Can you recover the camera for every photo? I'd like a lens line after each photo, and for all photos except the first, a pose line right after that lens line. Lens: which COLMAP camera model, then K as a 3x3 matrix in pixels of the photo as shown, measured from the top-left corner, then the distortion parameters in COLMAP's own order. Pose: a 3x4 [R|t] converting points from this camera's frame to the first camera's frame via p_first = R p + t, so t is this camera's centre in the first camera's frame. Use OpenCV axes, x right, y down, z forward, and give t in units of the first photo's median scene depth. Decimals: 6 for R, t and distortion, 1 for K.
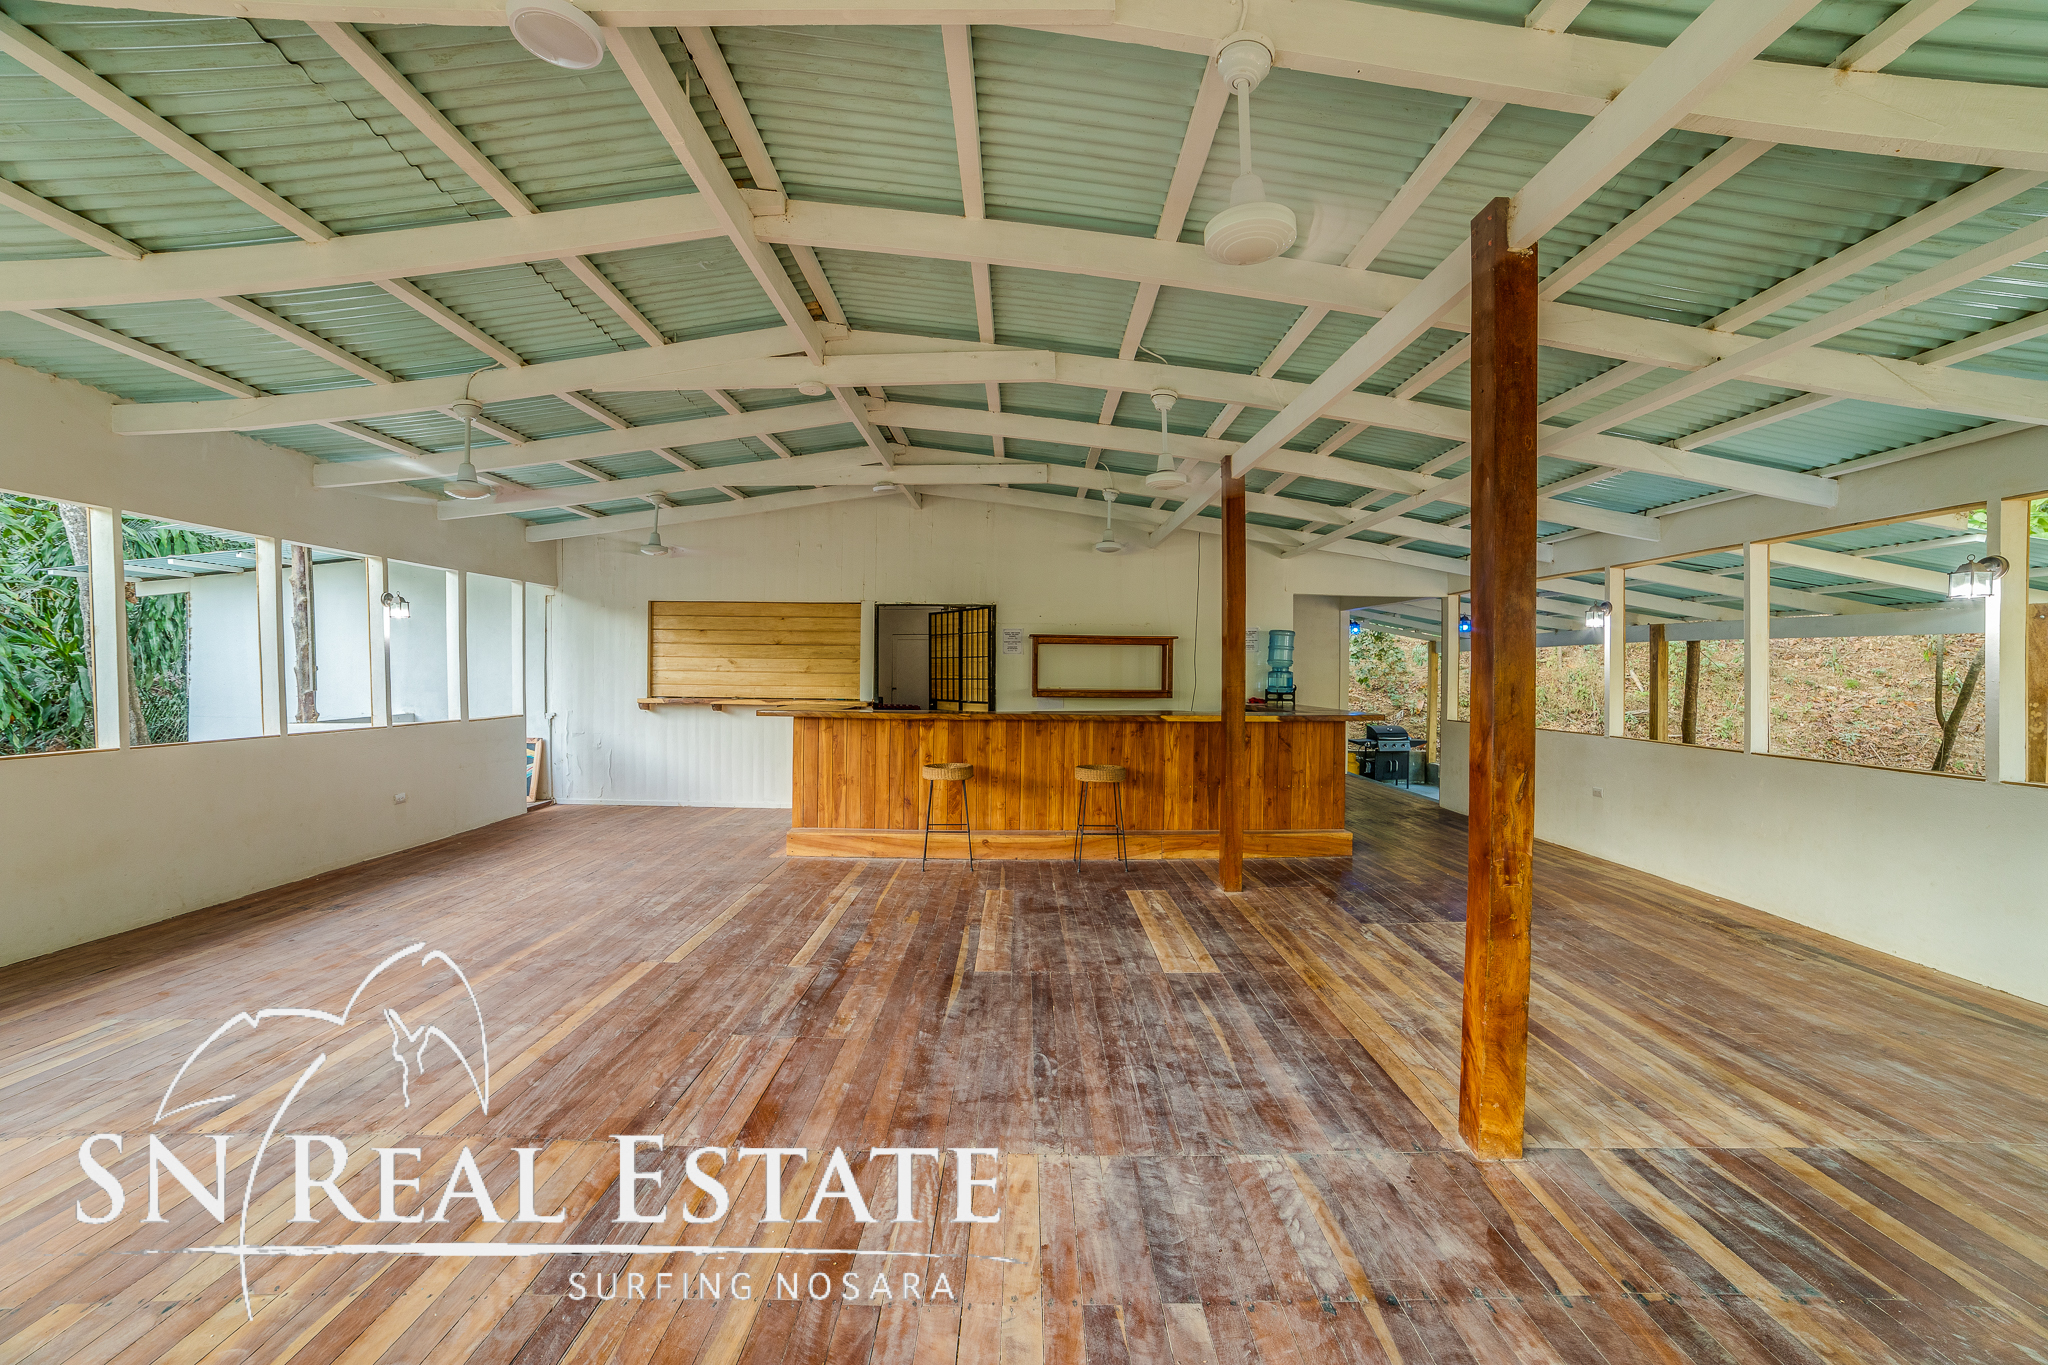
lens RADIAL K [[811.0, 0, 1026.6], [0, 811.0, 684.0], [0, 0, 1]] dist [-0.090000, 0.036606]
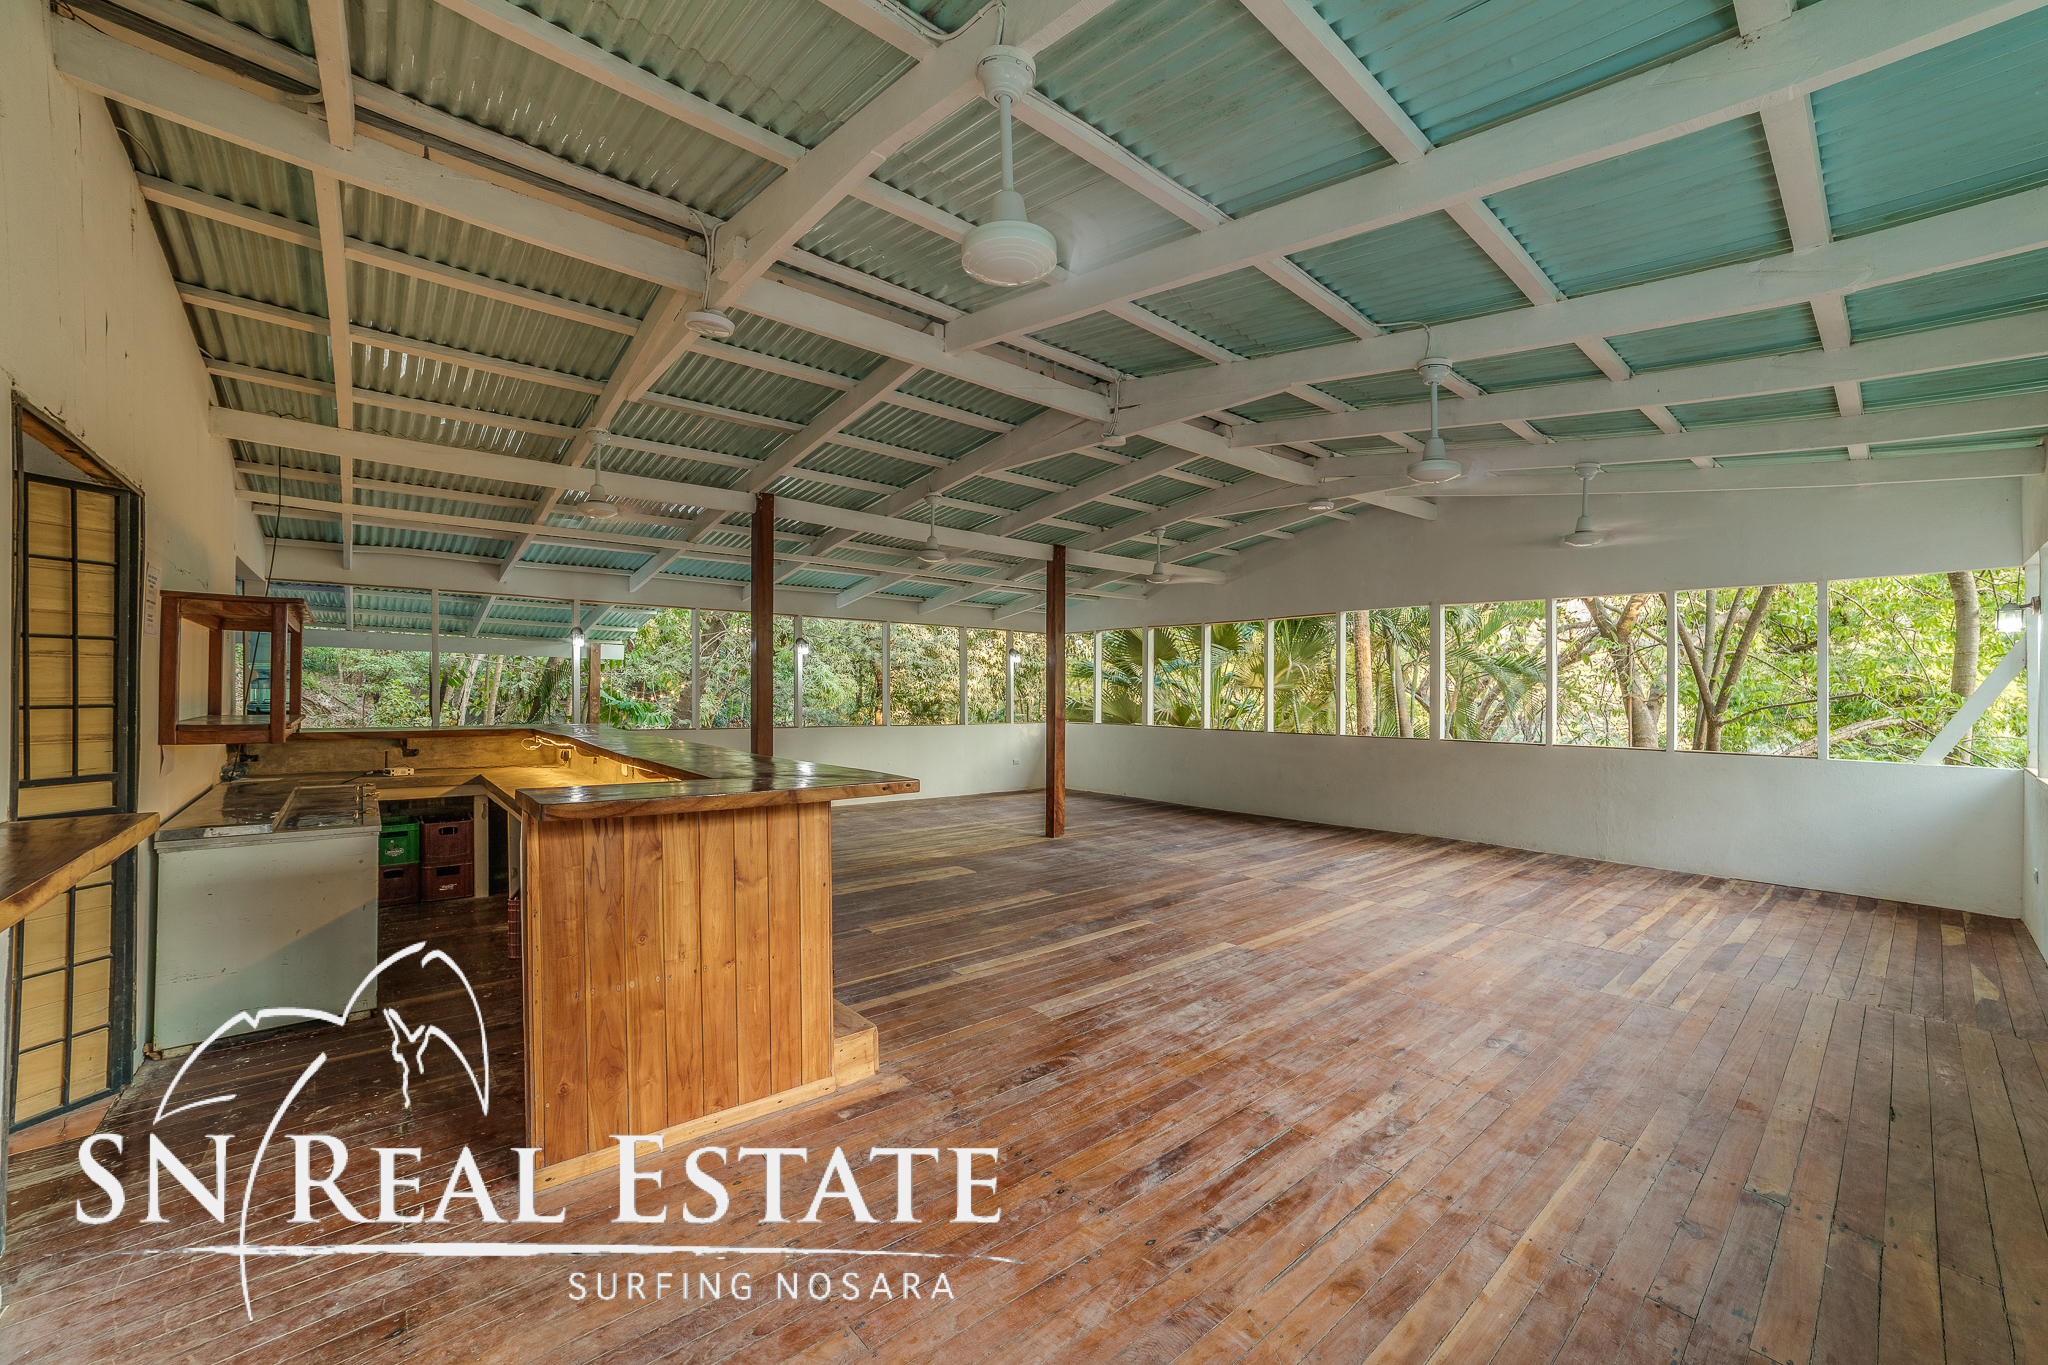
lens RADIAL K [[801.2, 0, 1014.8], [0, 801.2, 675.2], [0, 0, 1]] dist [-0.110181, 0.034257]
pose [[-0.630331, 0.004096, 0.776315, -0.692380], [0.003278, 0.999991, -0.002615, -0.023898], [-0.776319, 0.000896, -0.630339, 1.188760]]
